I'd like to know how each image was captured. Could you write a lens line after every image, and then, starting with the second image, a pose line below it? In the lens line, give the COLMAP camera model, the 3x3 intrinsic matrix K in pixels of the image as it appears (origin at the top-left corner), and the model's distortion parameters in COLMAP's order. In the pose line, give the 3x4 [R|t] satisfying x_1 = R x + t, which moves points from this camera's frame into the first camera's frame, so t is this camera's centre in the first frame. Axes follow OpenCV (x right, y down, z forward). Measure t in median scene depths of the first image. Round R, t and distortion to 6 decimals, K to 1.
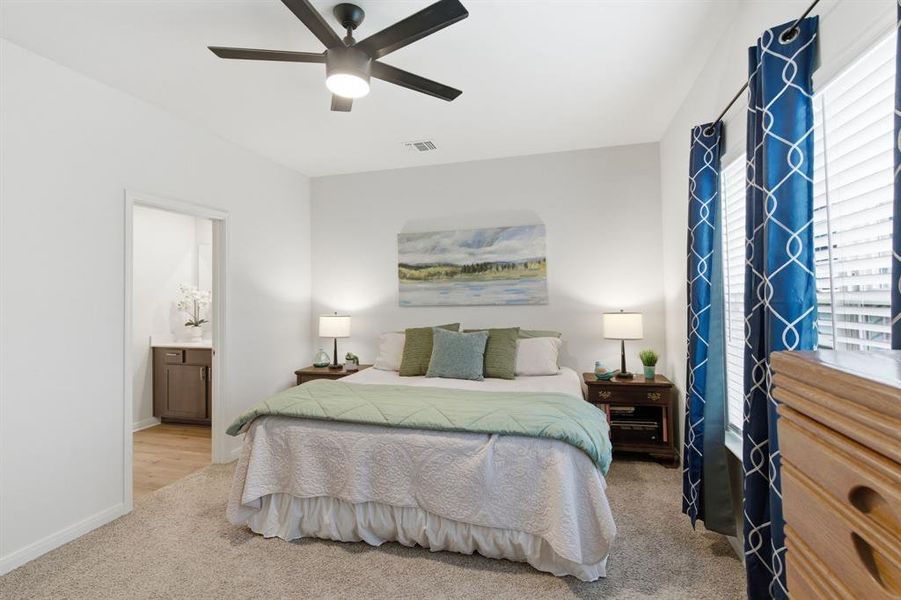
lens RADIAL K [[420.9, 0, 453.6], [0, 420.9, 285.0], [0, 0, 1]] dist [0.001915, 0.000128]
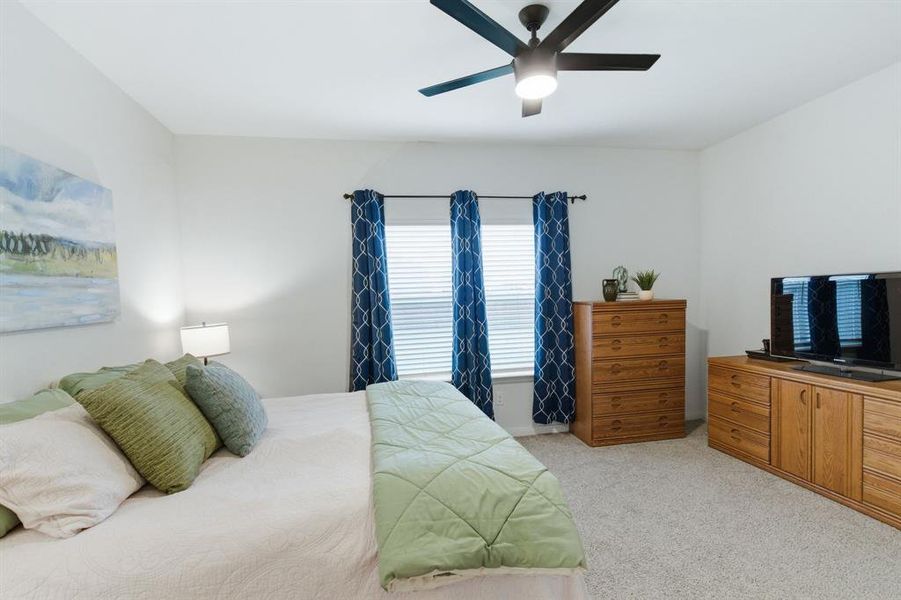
lens RADIAL K [[436.9, 0, 447.2], [0, 436.9, 309.3], [0, 0, 1]] dist [-0.000751, -0.000404]
pose [[-0.426442, 0.007652, 0.904483, -0.563324], [0.013154, 0.999911, -0.002257, 0.035338], [-0.904419, 0.010935, -0.426505, 0.845561]]
